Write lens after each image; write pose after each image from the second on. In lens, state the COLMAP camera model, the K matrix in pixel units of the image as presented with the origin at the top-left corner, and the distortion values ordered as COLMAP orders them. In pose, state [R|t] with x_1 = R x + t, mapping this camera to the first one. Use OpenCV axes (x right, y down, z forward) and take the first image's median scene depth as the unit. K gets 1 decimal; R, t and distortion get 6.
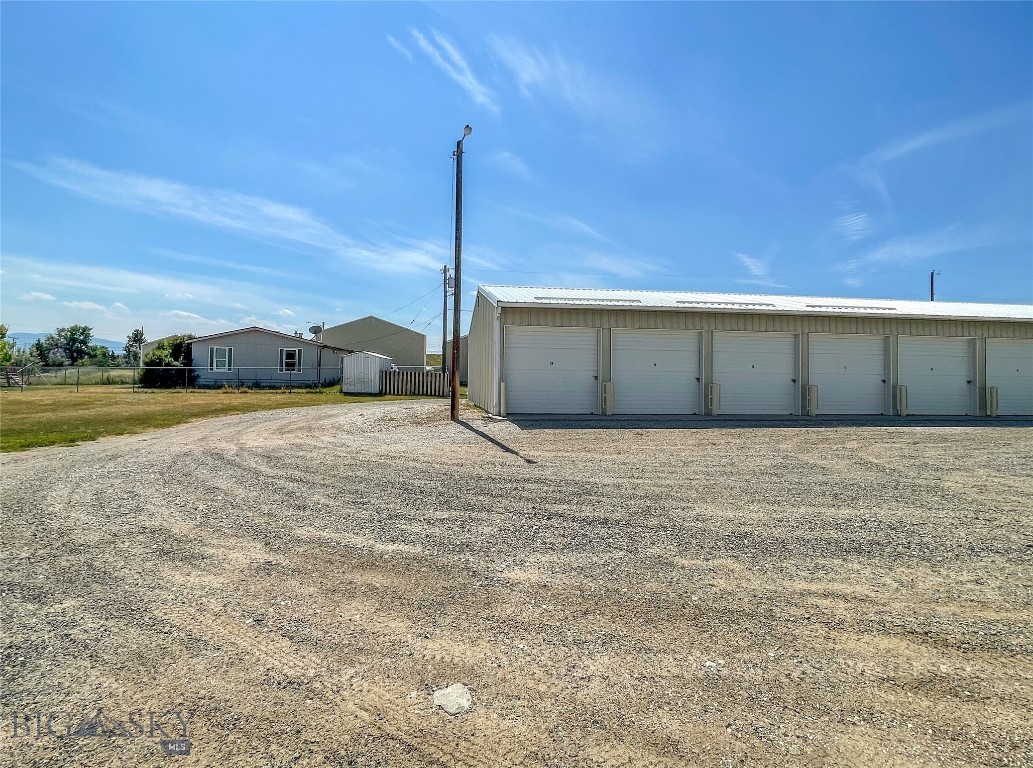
lens RADIAL K [[518.8, 0, 517.9], [0, 518.8, 367.2], [0, 0, 1]] dist [0.014315, -0.001379]
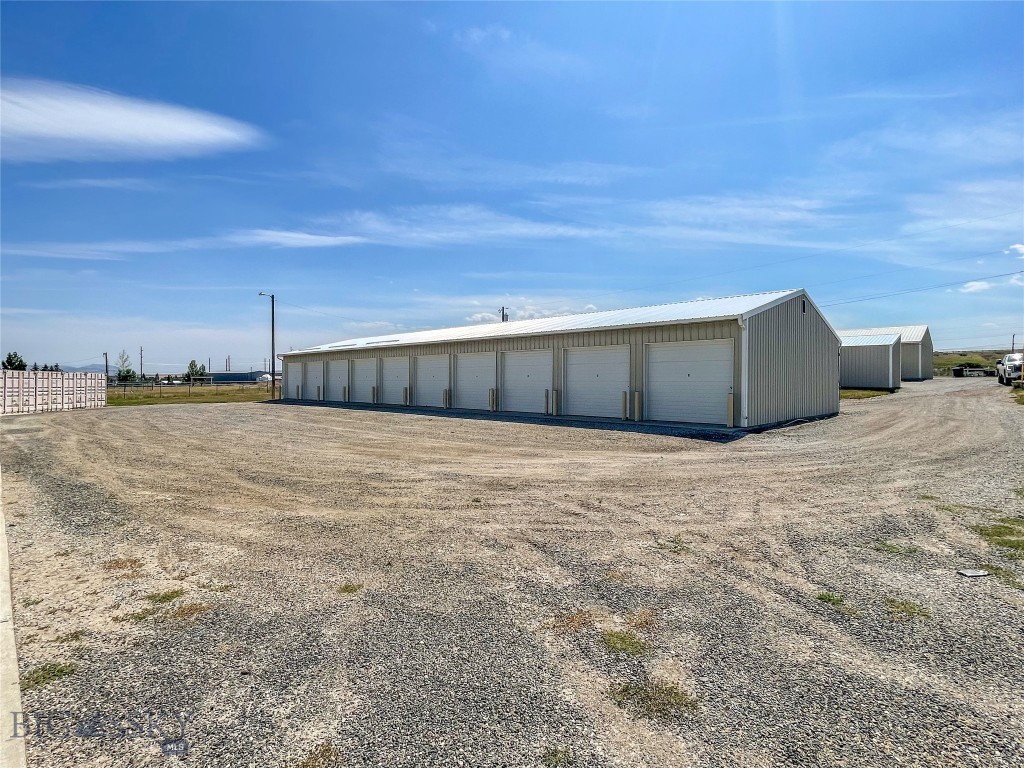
lens RADIAL K [[492.6, 0, 509.5], [0, 492.6, 377.7], [0, 0, 1]] dist [-0.001726, 0.002431]
pose [[0.619408, -0.015169, -0.784923, 0.599361], [0.006082, 0.999876, -0.014524, 0.008941], [0.785046, 0.004222, 0.619423, 0.087441]]
